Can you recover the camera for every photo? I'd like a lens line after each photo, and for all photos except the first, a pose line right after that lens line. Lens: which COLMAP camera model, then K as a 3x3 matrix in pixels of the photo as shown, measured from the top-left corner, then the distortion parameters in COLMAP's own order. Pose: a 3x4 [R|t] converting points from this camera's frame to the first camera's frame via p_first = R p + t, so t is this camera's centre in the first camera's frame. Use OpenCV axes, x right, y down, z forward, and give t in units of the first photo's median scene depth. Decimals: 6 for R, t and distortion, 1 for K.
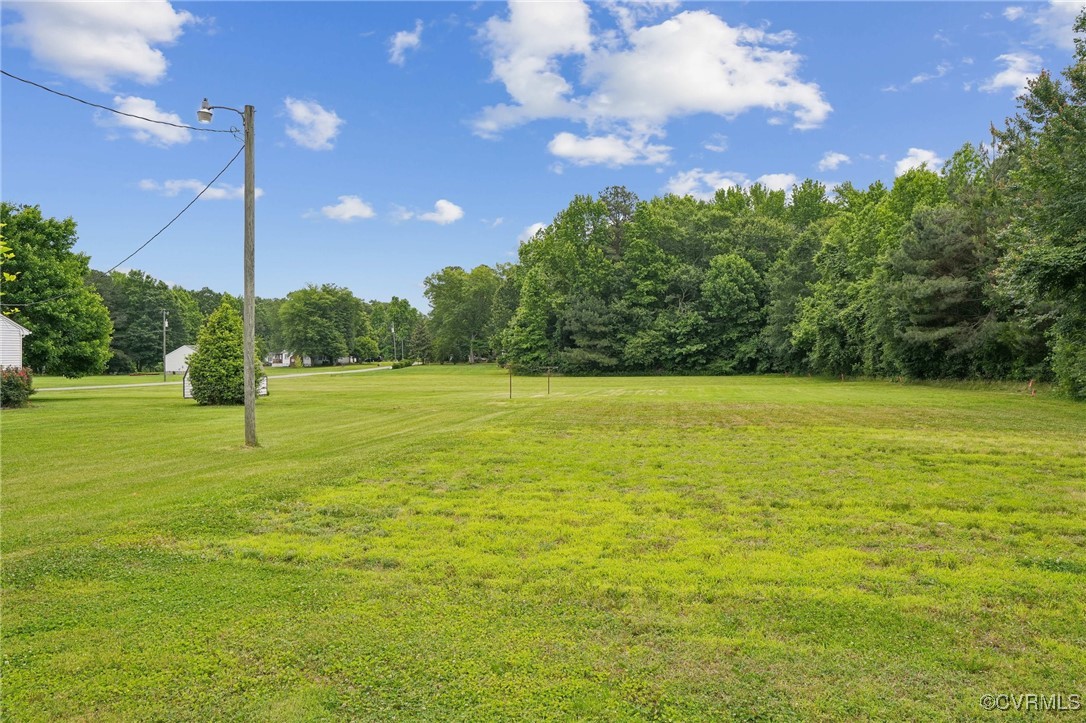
lens RADIAL K [[788.7, 0, 543.0], [0, 788.7, 361.5], [0, 0, 1]] dist [0.003663, 0.002510]
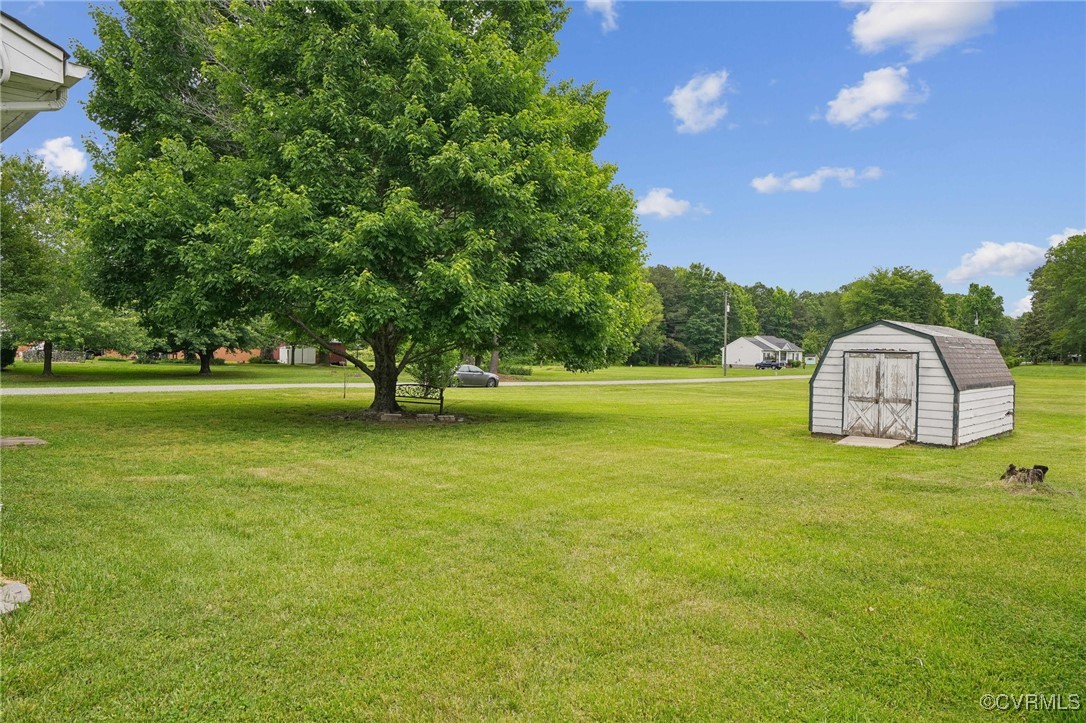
lens RADIAL K [[720.3, 0, 543.0], [0, 720.3, 361.5], [0, 0, 1]] dist [0.001076, 0.000359]
pose [[0.775696, 0.023986, -0.630651, -0.084728], [-0.021004, 0.999705, 0.012188, 0.002524], [0.630757, 0.003792, 0.775971, 0.163501]]
